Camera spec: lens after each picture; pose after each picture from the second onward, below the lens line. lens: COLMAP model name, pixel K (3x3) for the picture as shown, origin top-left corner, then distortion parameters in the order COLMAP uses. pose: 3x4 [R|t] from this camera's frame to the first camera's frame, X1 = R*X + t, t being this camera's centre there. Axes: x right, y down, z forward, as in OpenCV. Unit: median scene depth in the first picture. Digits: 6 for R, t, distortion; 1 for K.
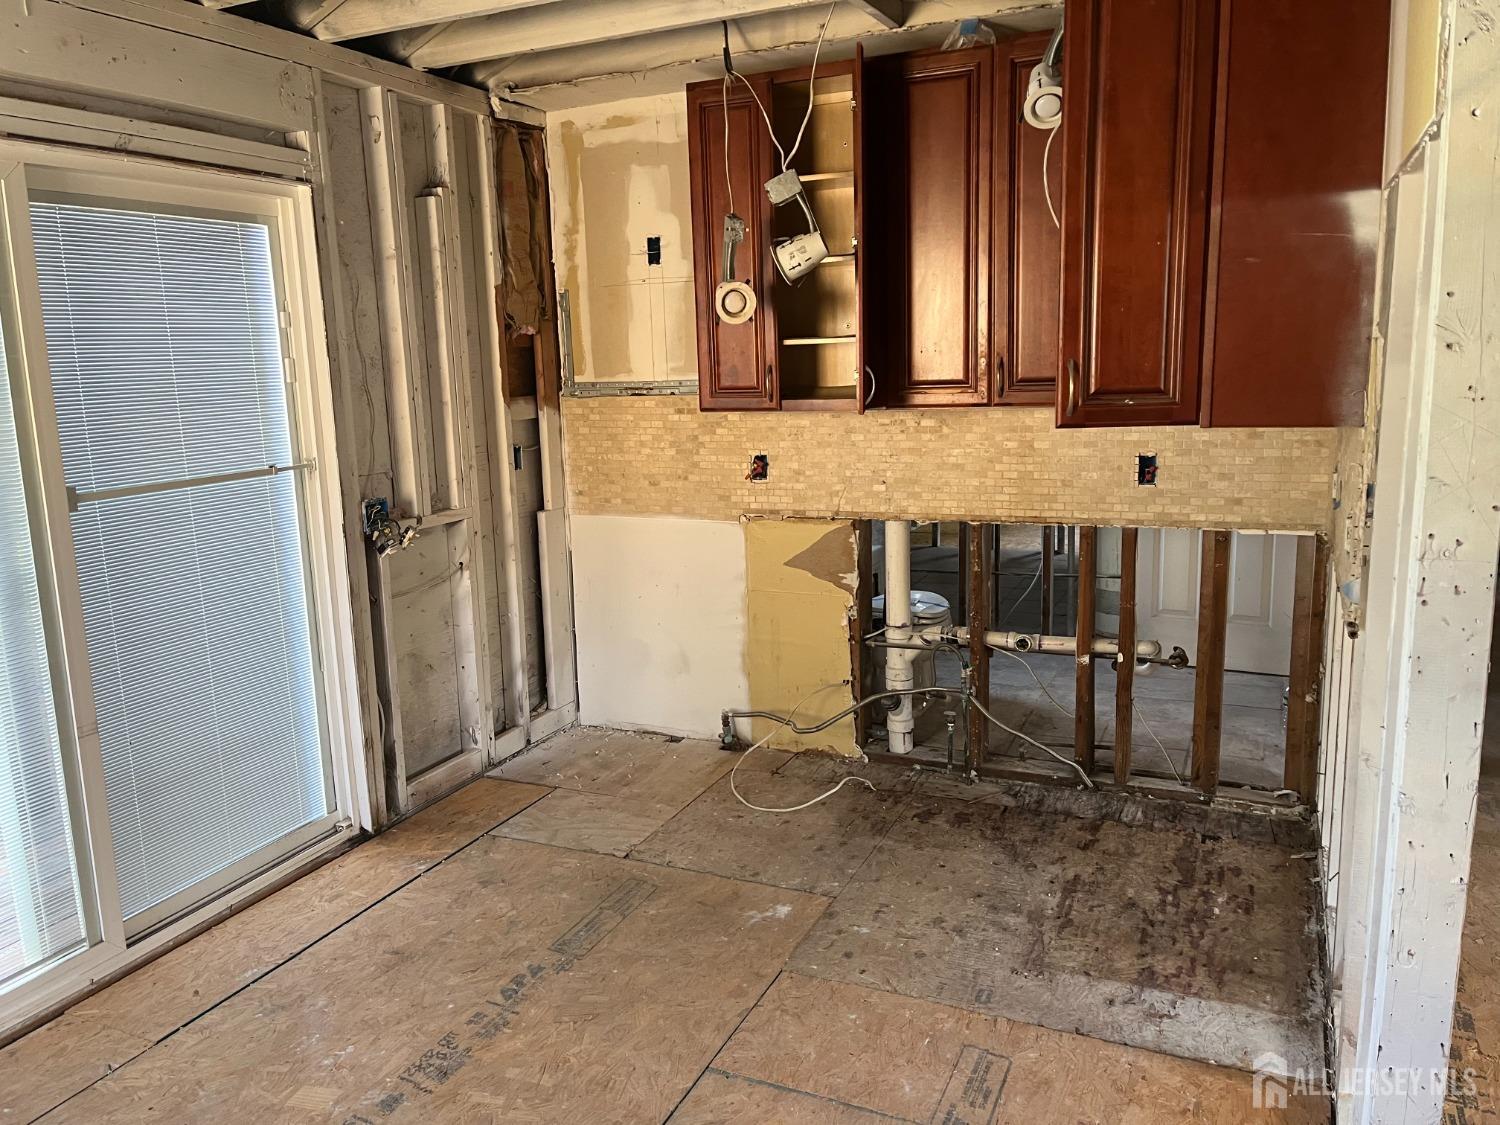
lens RADIAL K [[1131.8, 0, 753.5], [0, 1131.8, 557.0], [0, 0, 1]] dist [0.079194, -0.101808]
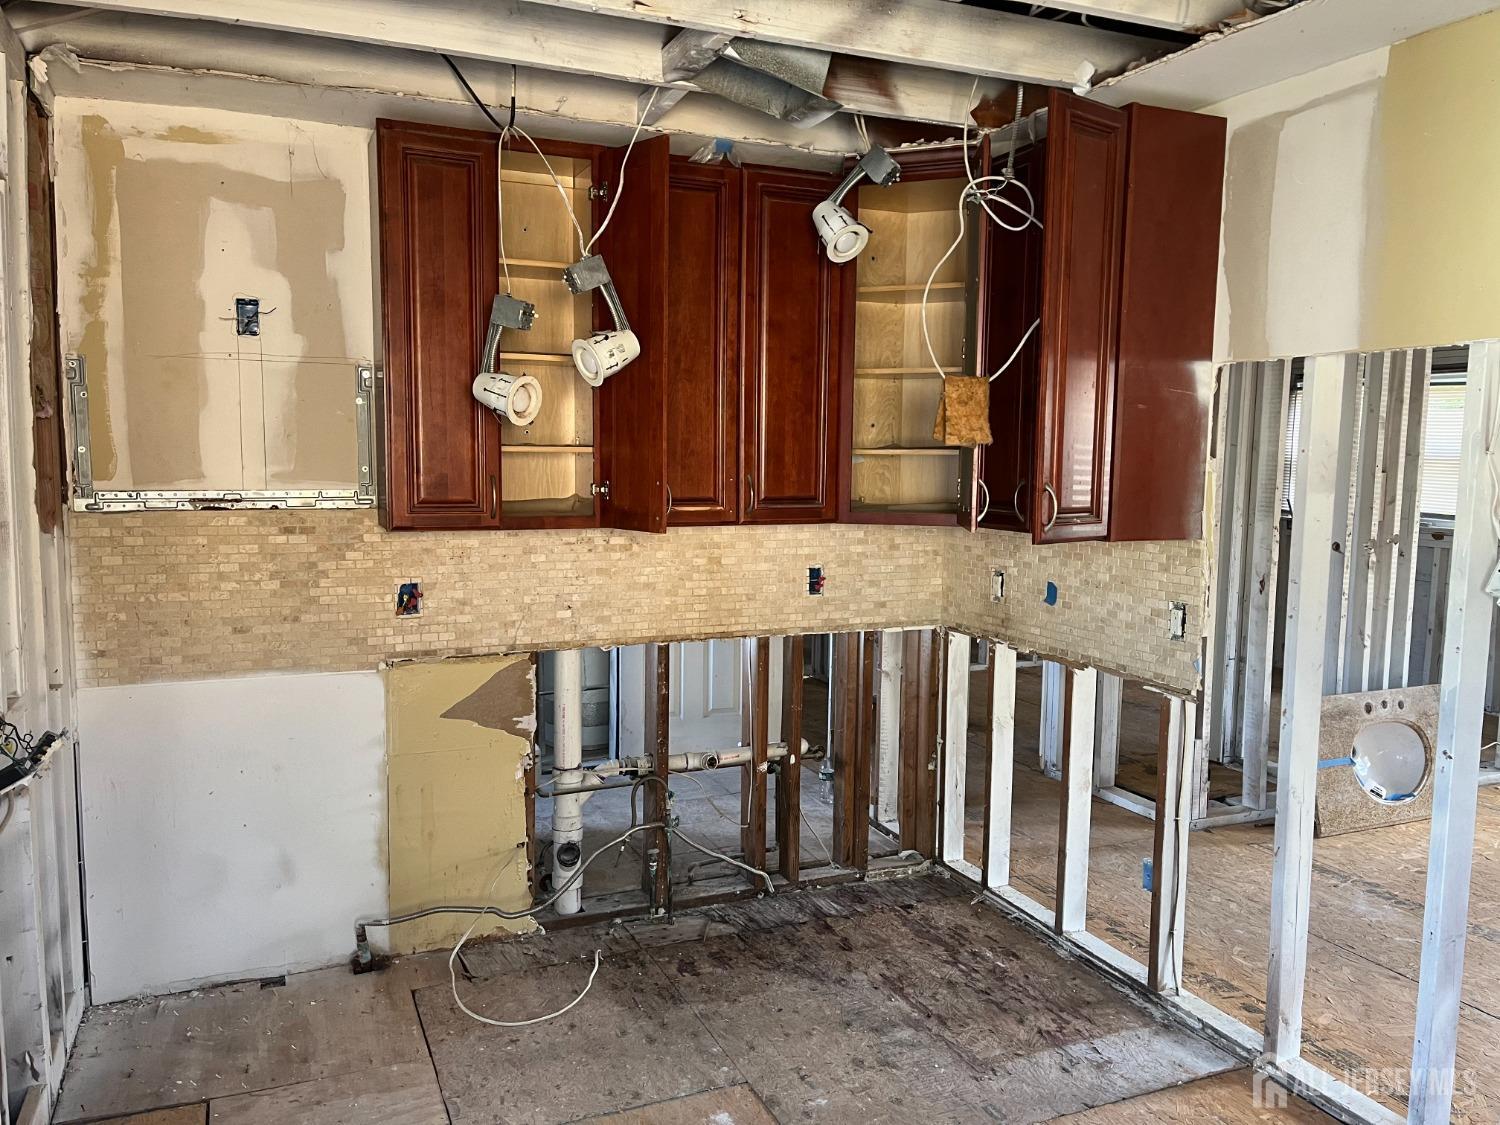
lens RADIAL K [[1131.8, 0, 744.5], [0, 1131.8, 569.3], [0, 0, 1]] dist [0.079194, -0.101808]
pose [[0.672467, -0.037862, 0.739158, -0.445503], [0.100626, 0.994094, -0.040627, -0.045135], [-0.733255, 0.101699, 0.672305, 0.292828]]
